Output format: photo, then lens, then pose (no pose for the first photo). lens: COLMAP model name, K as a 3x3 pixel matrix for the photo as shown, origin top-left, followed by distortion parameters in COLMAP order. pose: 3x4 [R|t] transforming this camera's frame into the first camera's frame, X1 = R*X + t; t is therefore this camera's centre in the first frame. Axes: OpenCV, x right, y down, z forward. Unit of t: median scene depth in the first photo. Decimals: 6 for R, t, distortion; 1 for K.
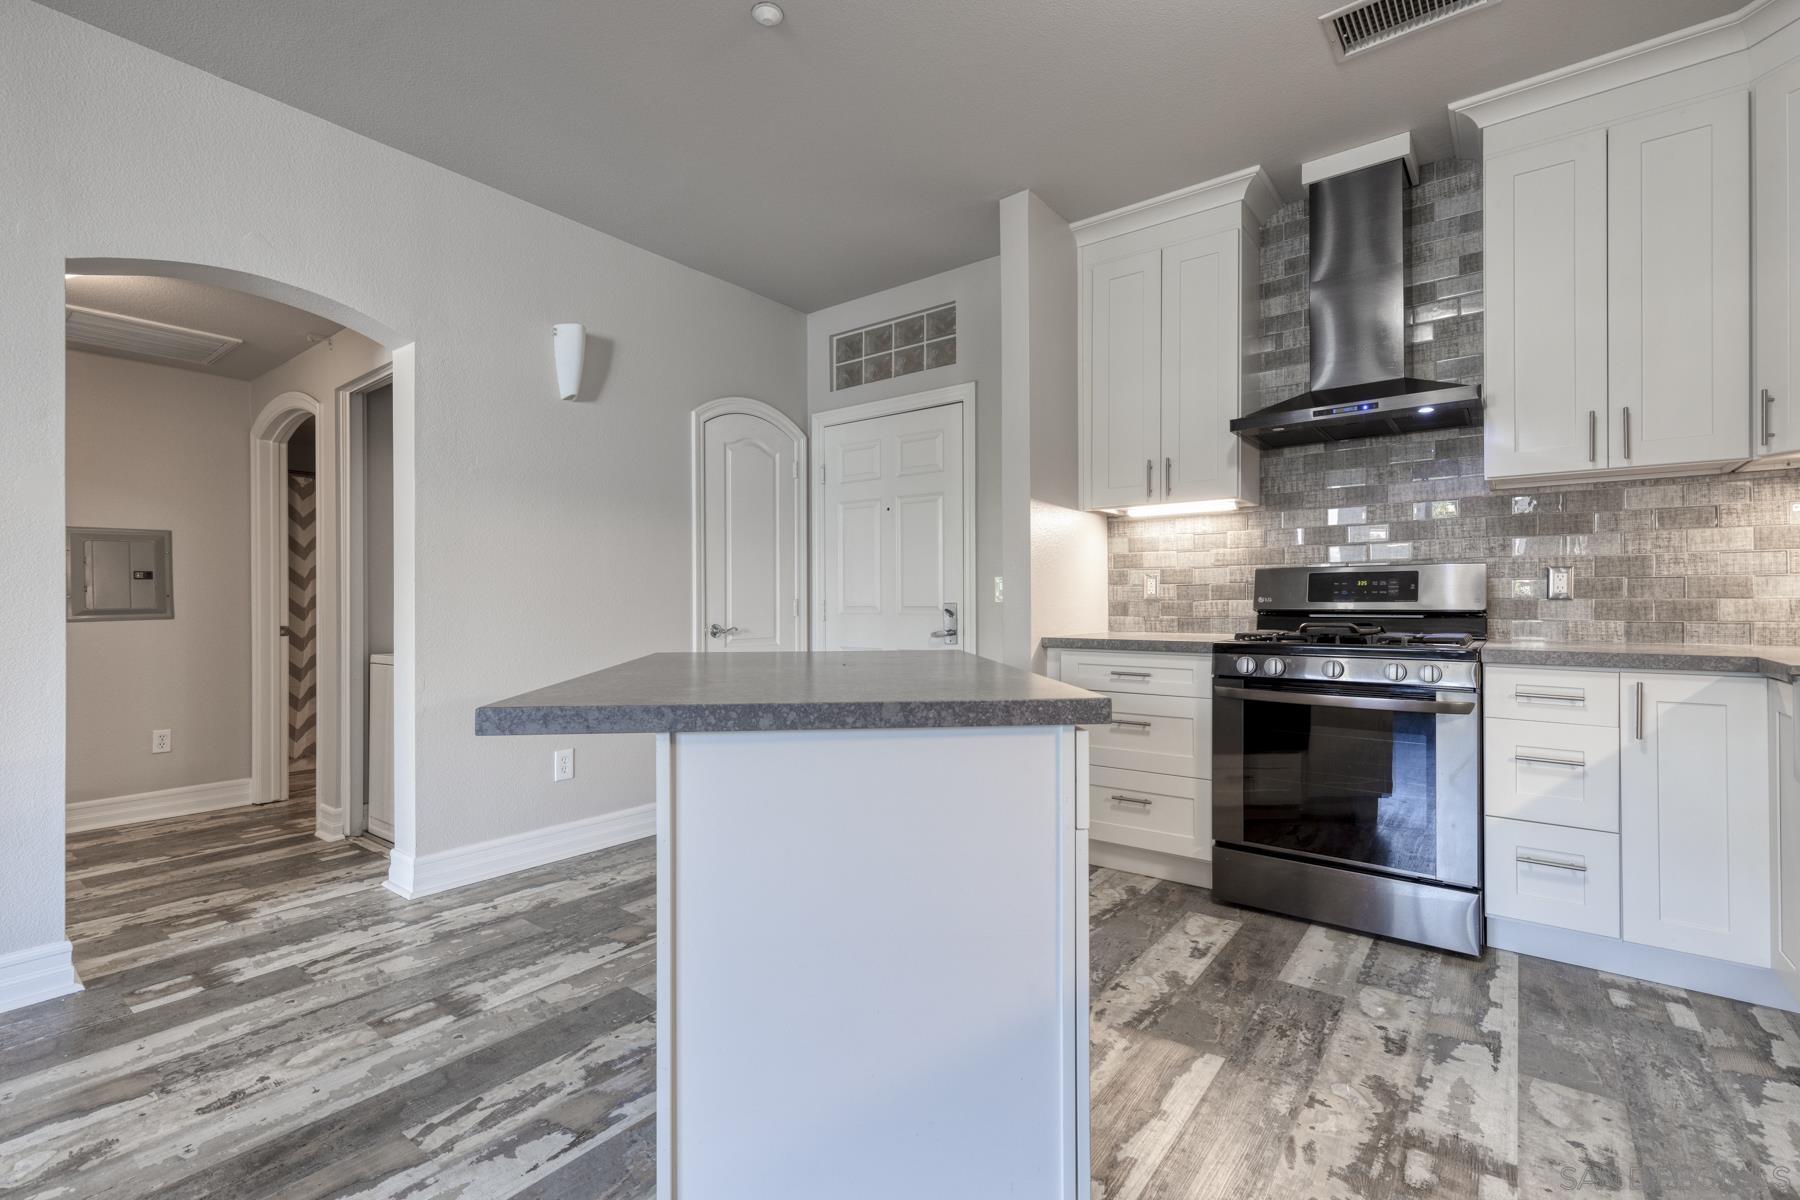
lens RADIAL K [[804.4, 0, 904.7], [0, 804.4, 598.0], [0, 0, 1]] dist [0.004860, -0.000478]
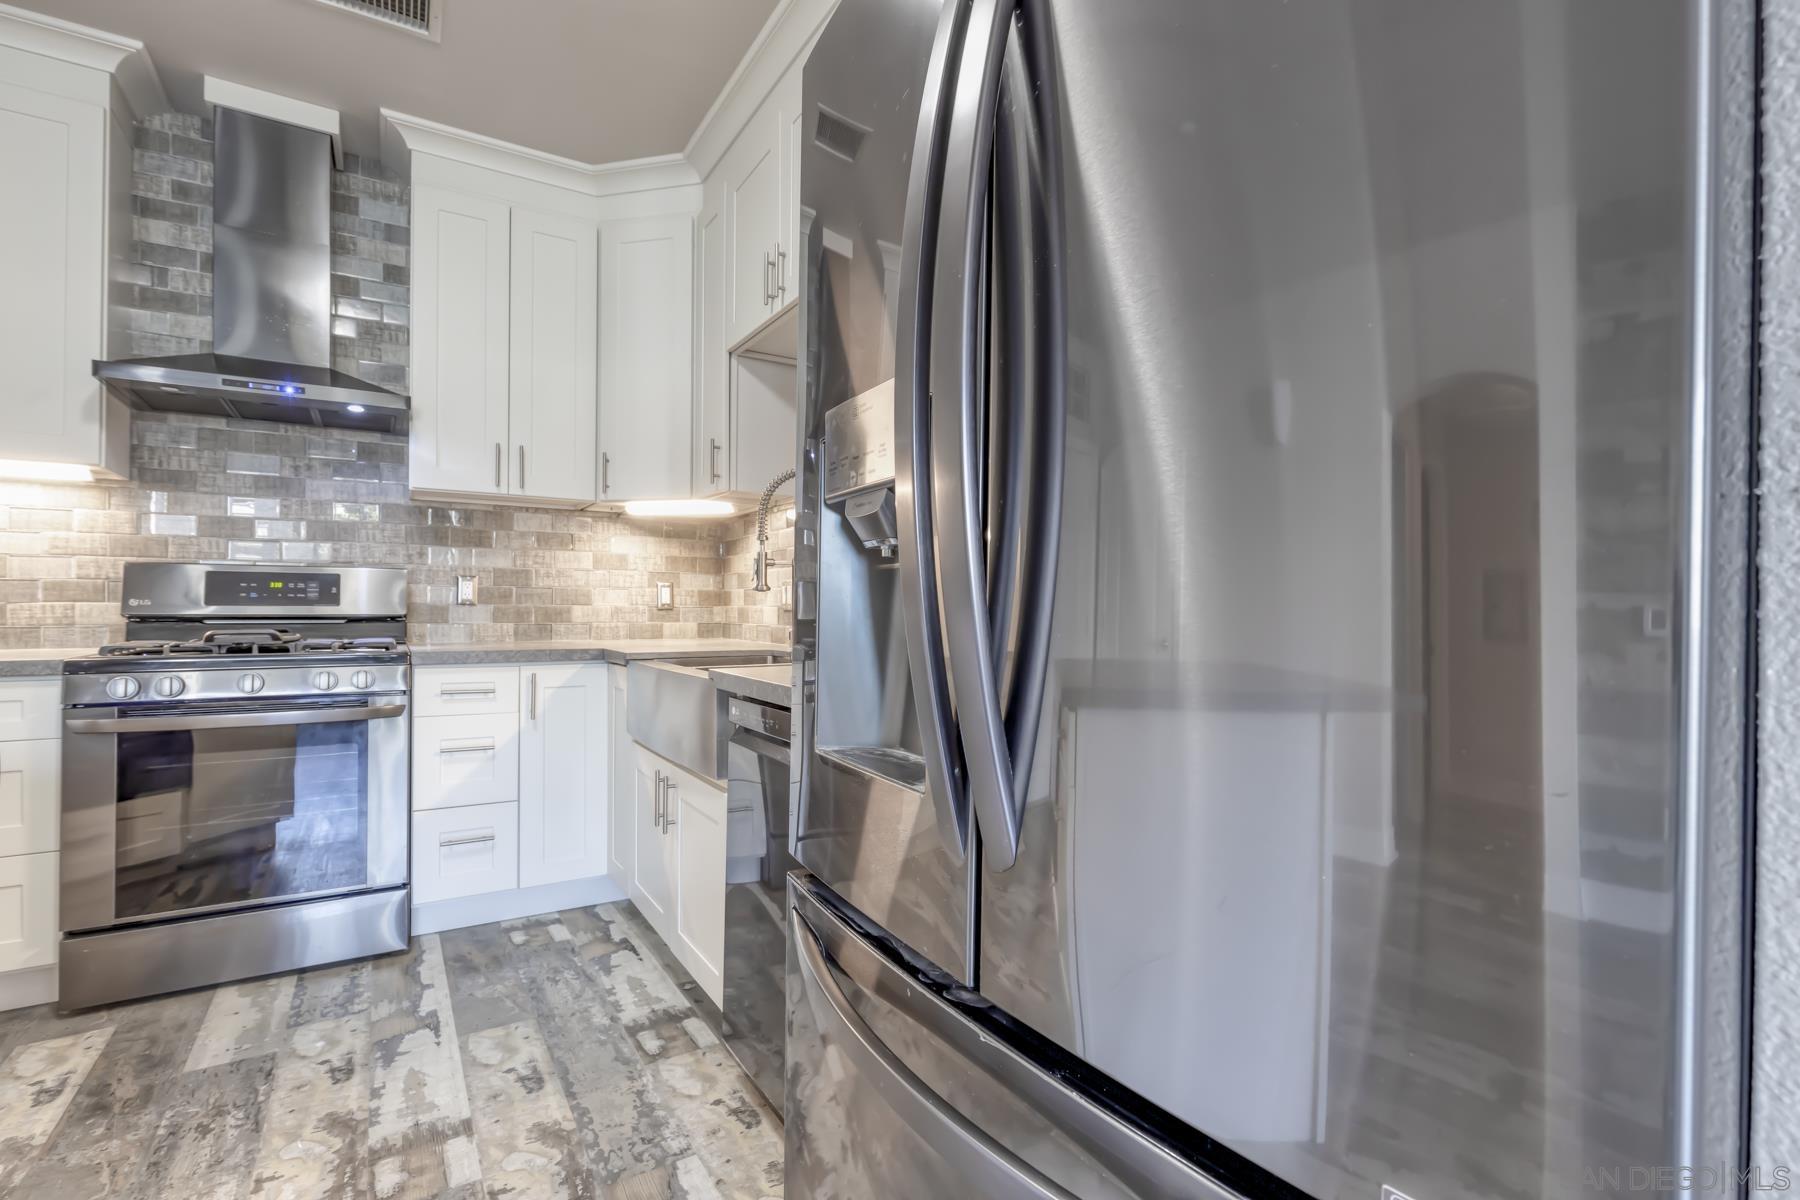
lens RADIAL K [[824.6, 0, 904.9], [0, 824.6, 608.4], [0, 0, 1]] dist [-0.000734, 0.000261]
pose [[0.345099, 0.003857, 0.938558, -0.054331], [-0.011263, 0.999937, 0.000032, -0.000187], [-0.938499, -0.010582, 0.345120, 0.032874]]
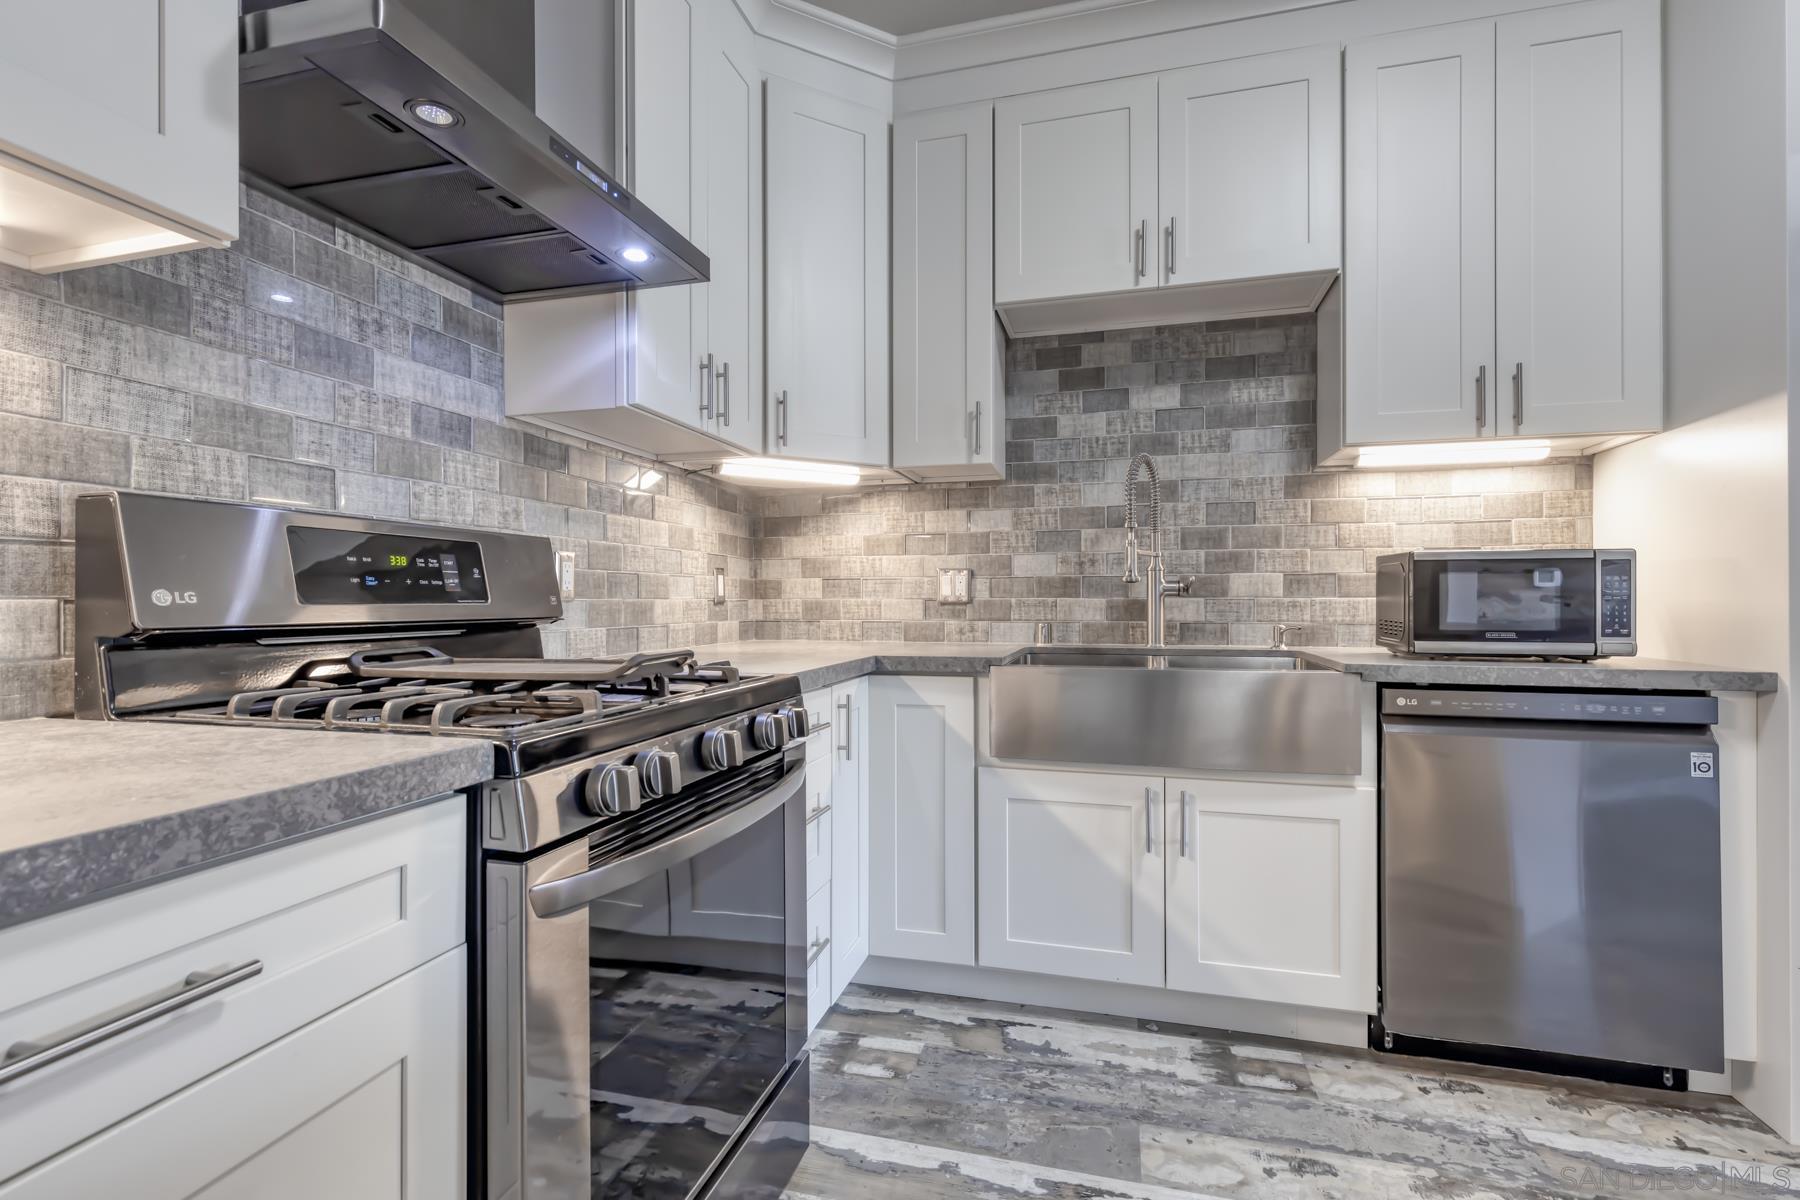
lens RADIAL K [[822.3, 0, 900.3], [0, 822.3, 598.8], [0, 0, 1]] dist [0.008003, -0.001152]
pose [[-0.382114, 0.005610, 0.924098, 0.055881], [-0.000066, 0.999981, -0.006098, 0.005401], [-0.924115, -0.002391, -0.382107, 1.014264]]
